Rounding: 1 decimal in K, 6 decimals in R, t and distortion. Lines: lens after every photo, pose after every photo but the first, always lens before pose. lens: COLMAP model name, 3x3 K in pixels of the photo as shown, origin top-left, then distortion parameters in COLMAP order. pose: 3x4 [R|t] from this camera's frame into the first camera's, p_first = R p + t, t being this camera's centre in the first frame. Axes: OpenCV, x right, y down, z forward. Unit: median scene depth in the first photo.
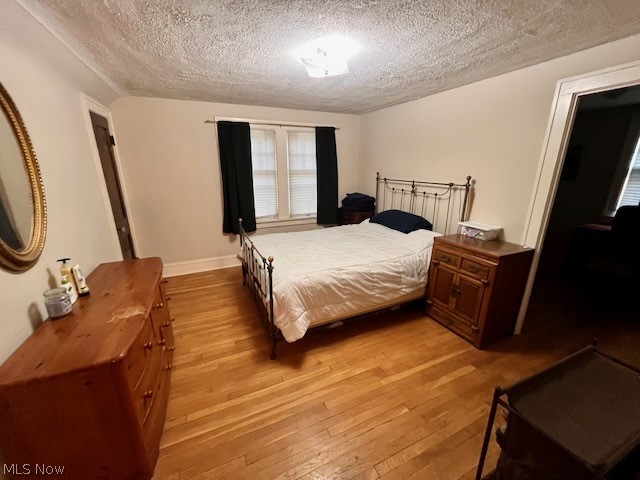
lens RADIAL K [[258.4, 0, 318.4], [0, 258.4, 240.3], [0, 0, 1]] dist [-0.002135, -0.000283]
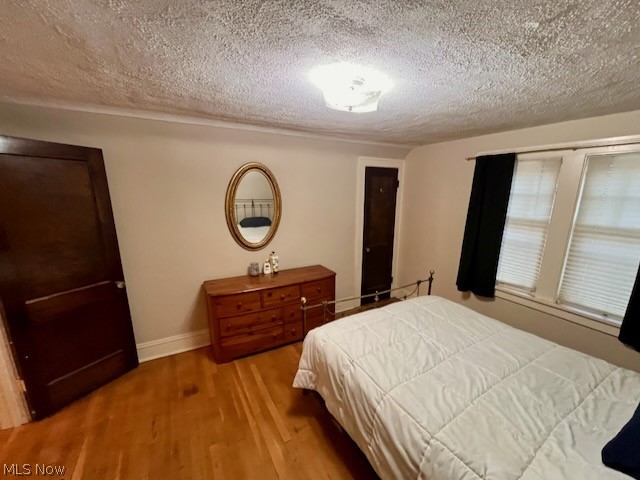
lens RADIAL K [[257.9, 0, 322.7], [0, 257.9, 255.9], [0, 0, 1]] dist [-0.001888, -0.000268]
pose [[0.125699, 0.244334, -0.961510, 0.400639], [-0.294292, 0.934755, 0.199062, -0.165754], [0.947413, 0.257943, 0.189404, 0.412265]]
